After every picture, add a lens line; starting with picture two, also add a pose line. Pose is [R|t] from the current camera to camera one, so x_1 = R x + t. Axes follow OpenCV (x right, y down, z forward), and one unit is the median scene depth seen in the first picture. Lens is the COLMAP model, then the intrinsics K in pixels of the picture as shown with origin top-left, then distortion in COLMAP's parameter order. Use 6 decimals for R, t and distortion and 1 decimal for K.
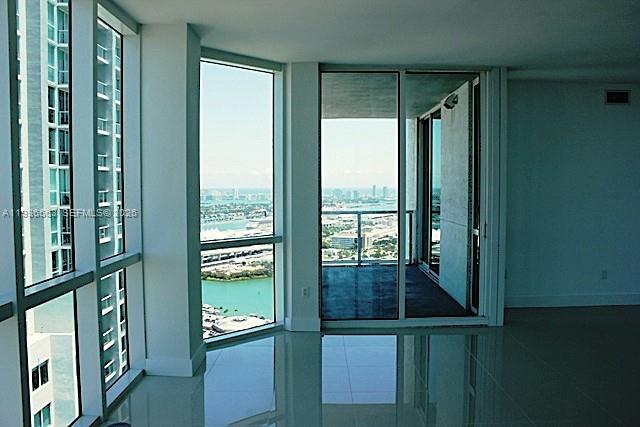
lens RADIAL K [[542.1, 0, 322.0], [0, 542.1, 212.1], [0, 0, 1]] dist [-0.083788, 0.005366]
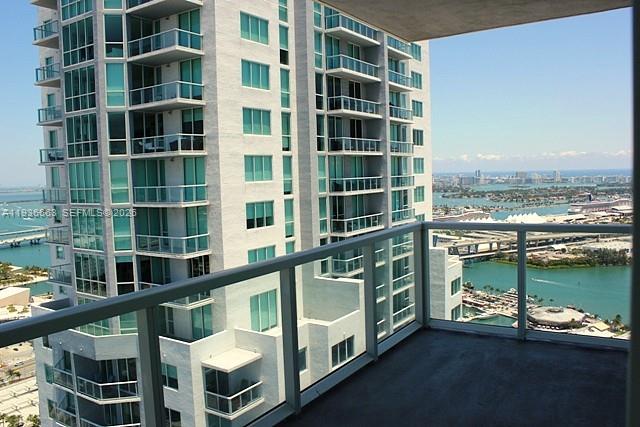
lens RADIAL K [[546.4, 0, 321.5], [0, 546.4, 214.0], [0, 0, 1]] dist [-0.122989, 0.057733]
pose [[0.843345, 0.012213, -0.537234, 0.043848], [0.005403, 0.999498, 0.031202, -0.003960], [0.537346, -0.029217, 0.842856, 0.132860]]
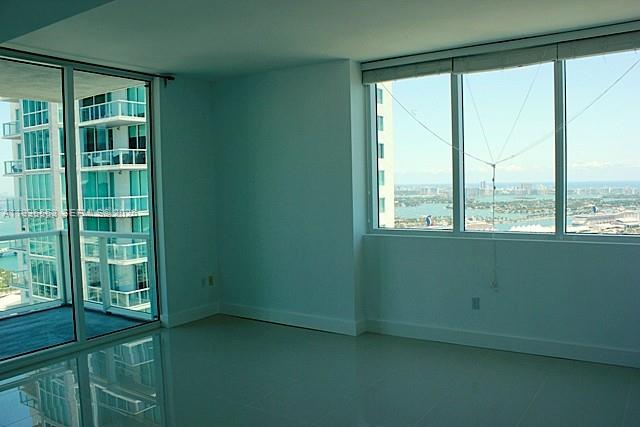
lens RADIAL K [[546.4, 0, 319.8], [0, 546.4, 213.7], [0, 0, 1]] dist [-0.122989, 0.057733]
pose [[0.840219, 0.007990, -0.542189, 0.097199], [-0.001720, 0.999926, 0.012070, -0.004891], [0.542245, -0.009209, 0.840170, 0.139417]]
